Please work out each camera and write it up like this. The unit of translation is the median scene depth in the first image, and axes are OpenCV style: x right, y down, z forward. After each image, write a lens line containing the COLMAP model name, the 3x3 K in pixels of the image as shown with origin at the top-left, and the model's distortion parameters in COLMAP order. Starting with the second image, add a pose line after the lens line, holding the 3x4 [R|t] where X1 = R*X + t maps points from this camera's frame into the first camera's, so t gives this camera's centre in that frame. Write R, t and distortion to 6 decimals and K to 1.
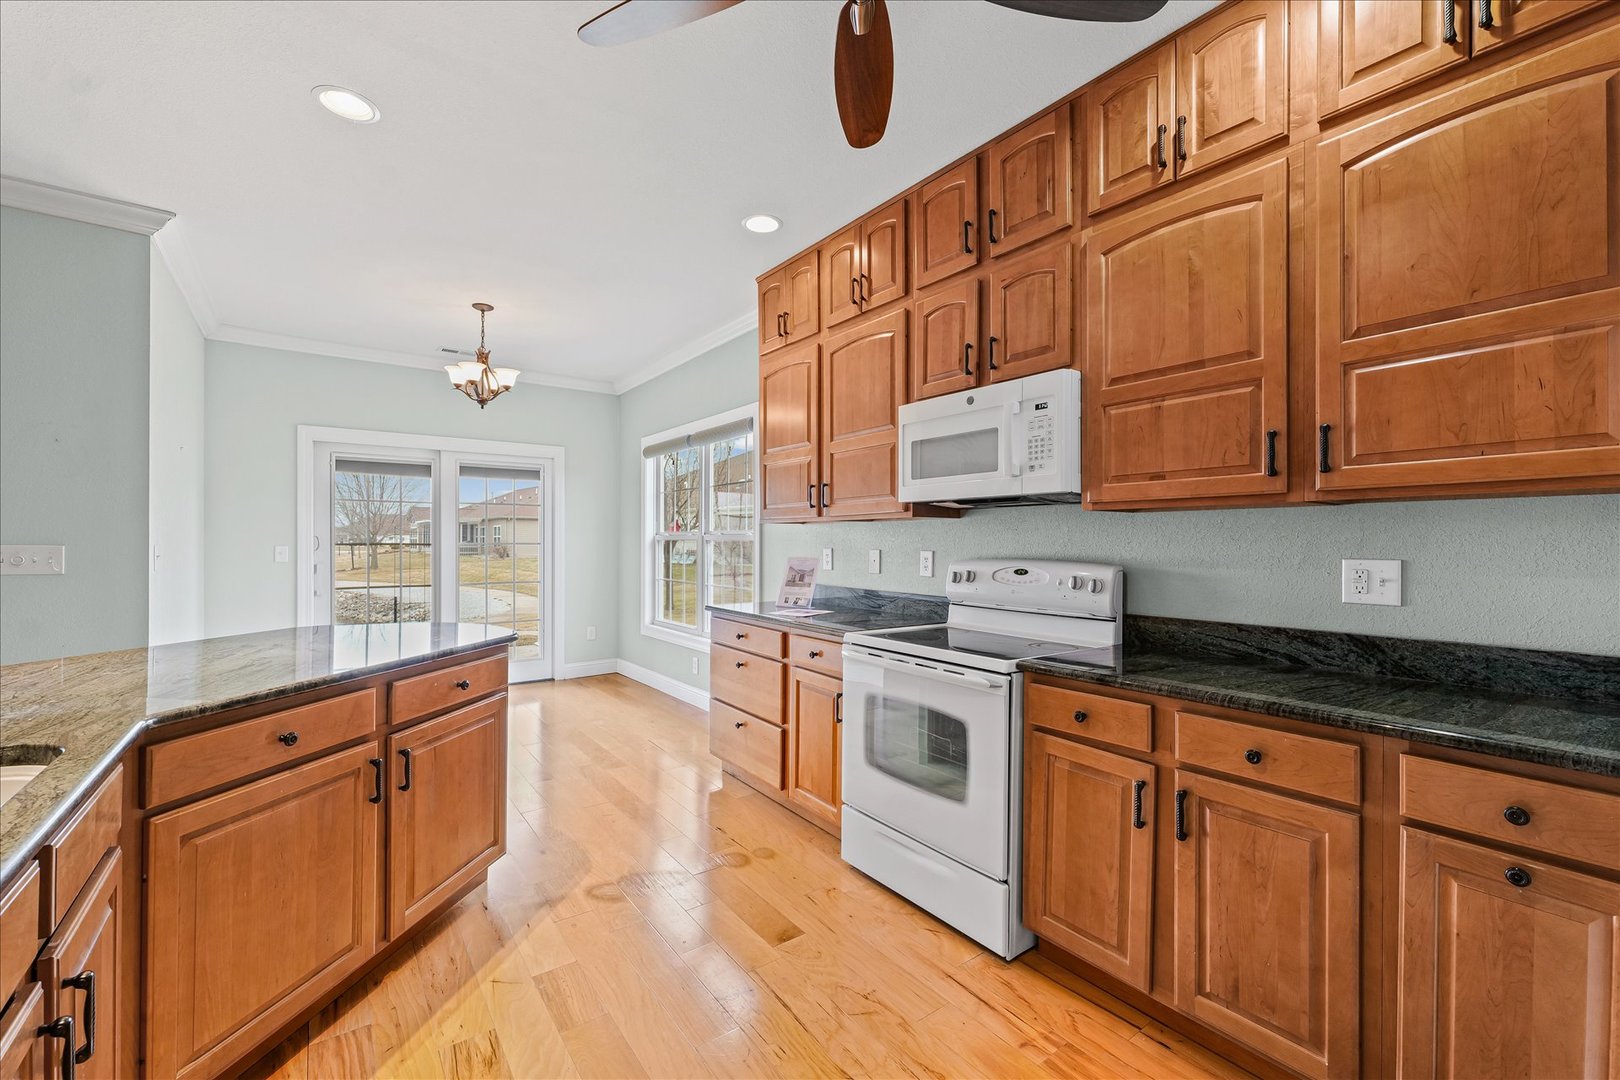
lens RADIAL K [[668.8, 0, 804.0], [0, 668.8, 538.8], [0, 0, 1]] dist [0.000464, -0.000033]
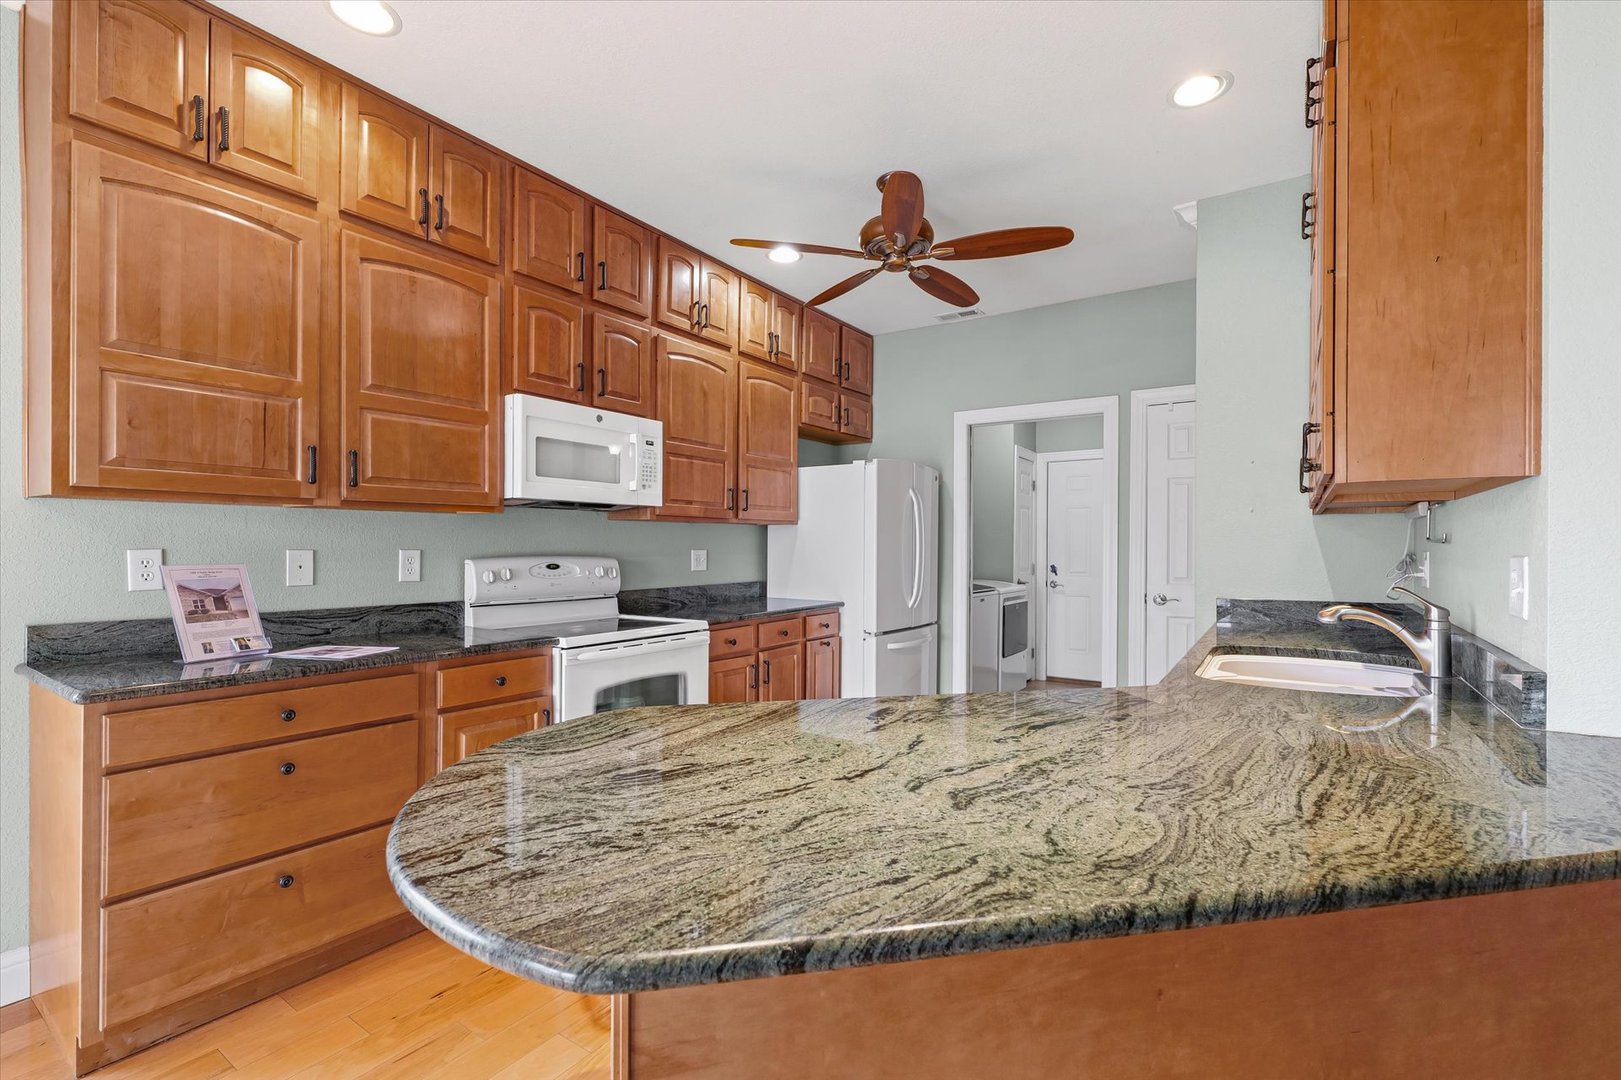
lens RADIAL K [[669.3, 0, 805.7], [0, 669.3, 545.4], [0, 0, 1]] dist [0.000464, -0.000033]
pose [[-0.291557, 0.001321, 0.956553, -0.999813], [-0.002702, 0.999994, -0.002205, 0.016364], [-0.956550, -0.003228, -0.291551, 1.025026]]
